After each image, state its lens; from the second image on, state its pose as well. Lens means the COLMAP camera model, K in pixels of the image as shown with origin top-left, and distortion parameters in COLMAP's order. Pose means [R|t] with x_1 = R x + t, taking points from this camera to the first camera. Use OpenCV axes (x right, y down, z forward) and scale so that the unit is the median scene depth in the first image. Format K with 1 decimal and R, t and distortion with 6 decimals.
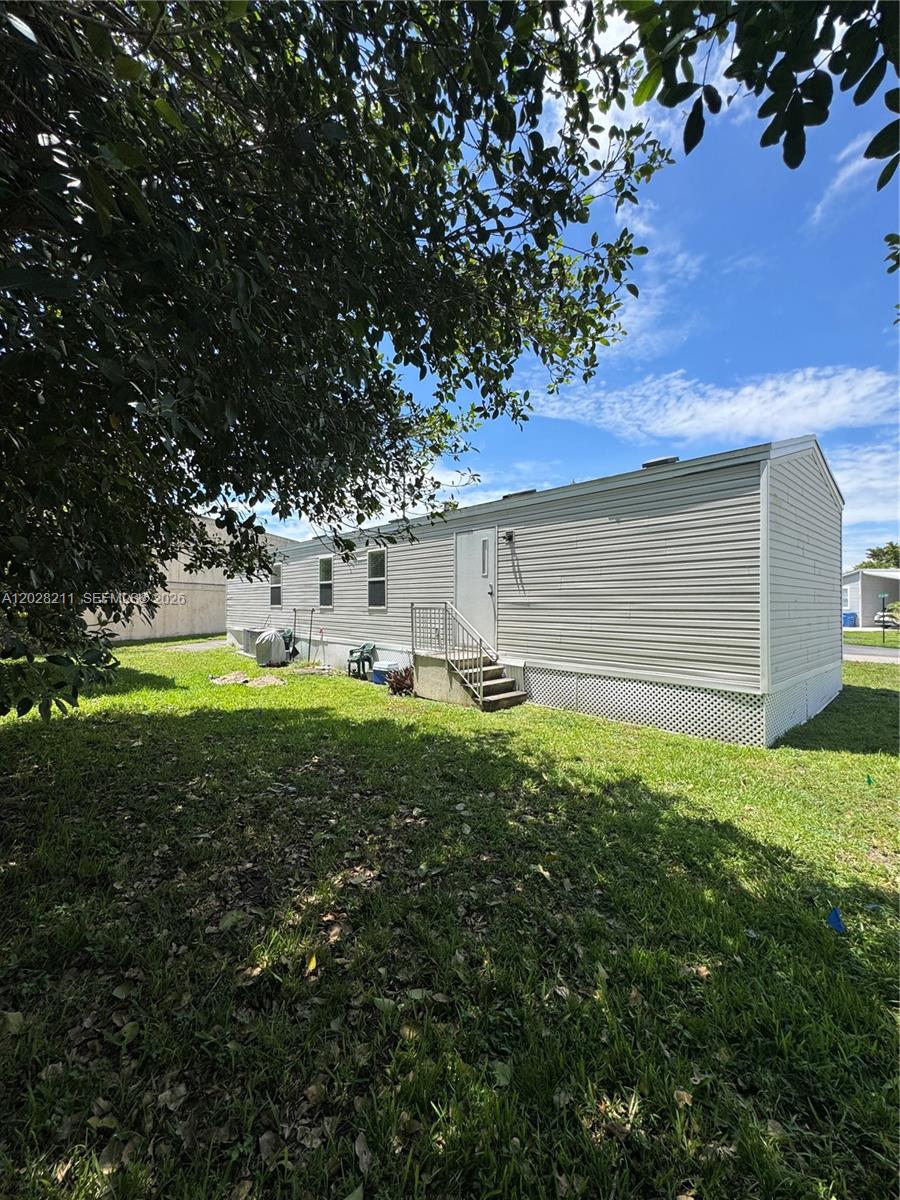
lens RADIAL K [[479.7, 0, 448.7], [0, 479.7, 601.1], [0, 0, 1]] dist [-0.003077, 0.000603]
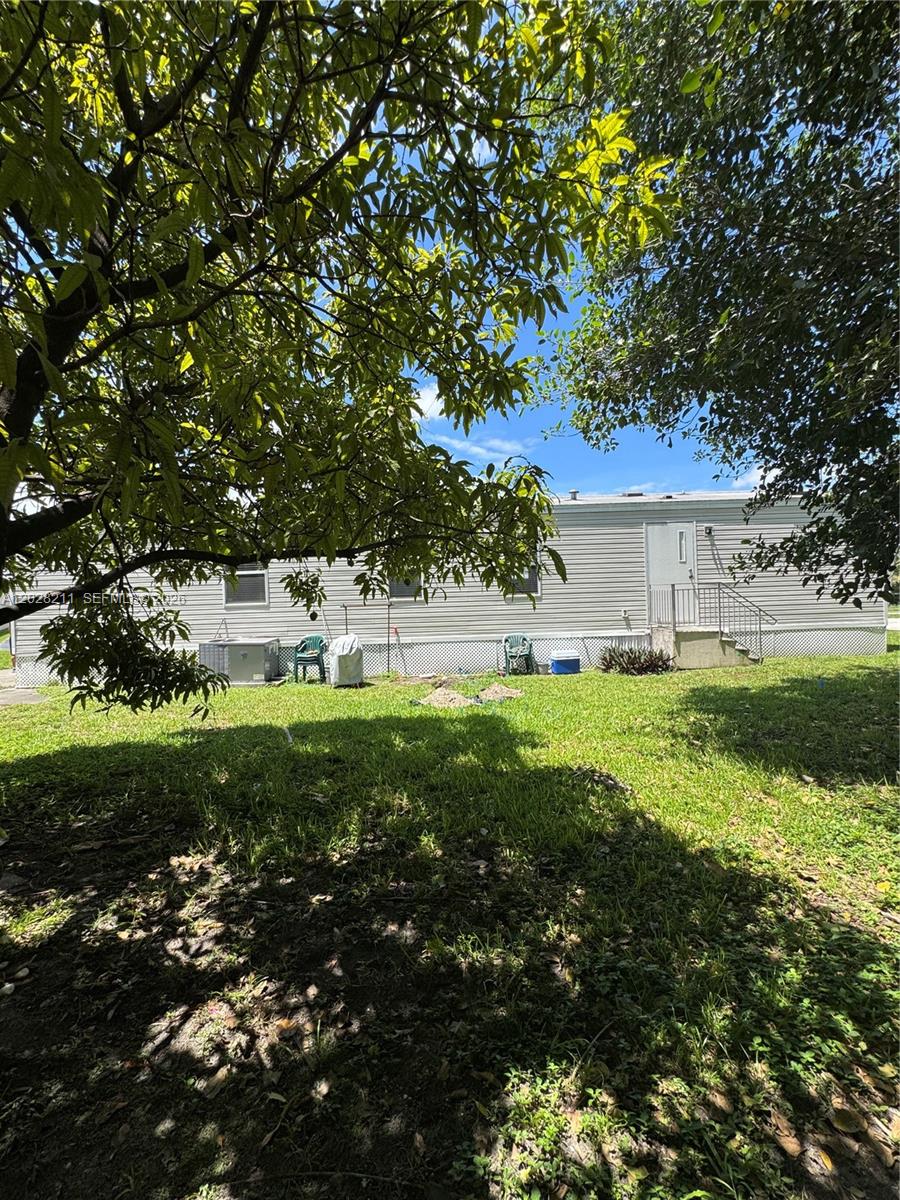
lens RADIAL K [[482.2, 0, 449.9], [0, 482.2, 601.0], [0, 0, 1]] dist [-0.000354, 0.000838]
pose [[0.626873, -0.023102, 0.778779, -1.230667], [0.036948, 0.999317, -0.000096, 0.022239], [-0.778245, 0.028834, 0.627299, 0.718044]]
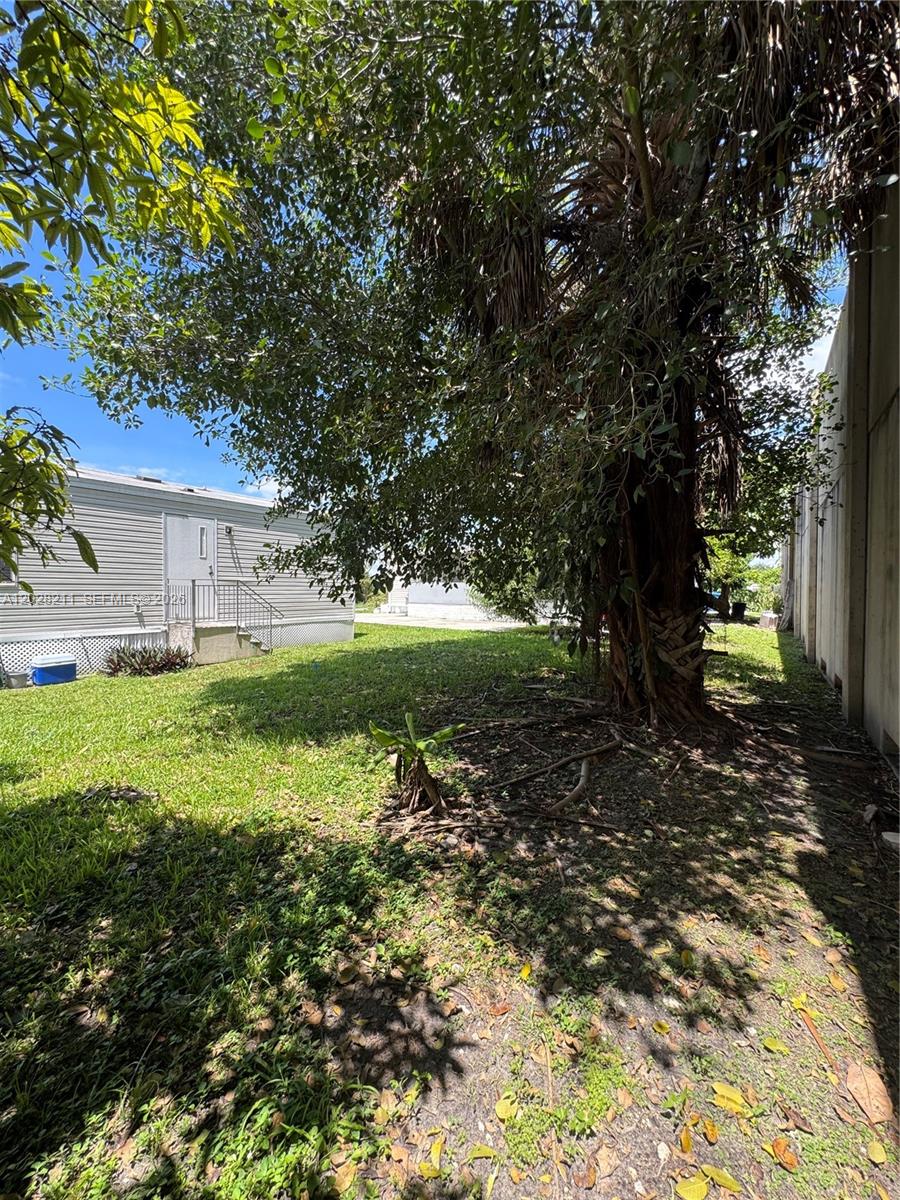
lens RADIAL K [[479.7, 0, 448.7], [0, 479.7, 601.1], [0, 0, 1]] dist [-0.003077, 0.000603]
pose [[-0.253452, -0.025689, 0.967007, -1.244127], [-0.001817, 0.999658, 0.026080, 0.021709], [-0.967346, 0.004853, -0.253412, 0.728170]]
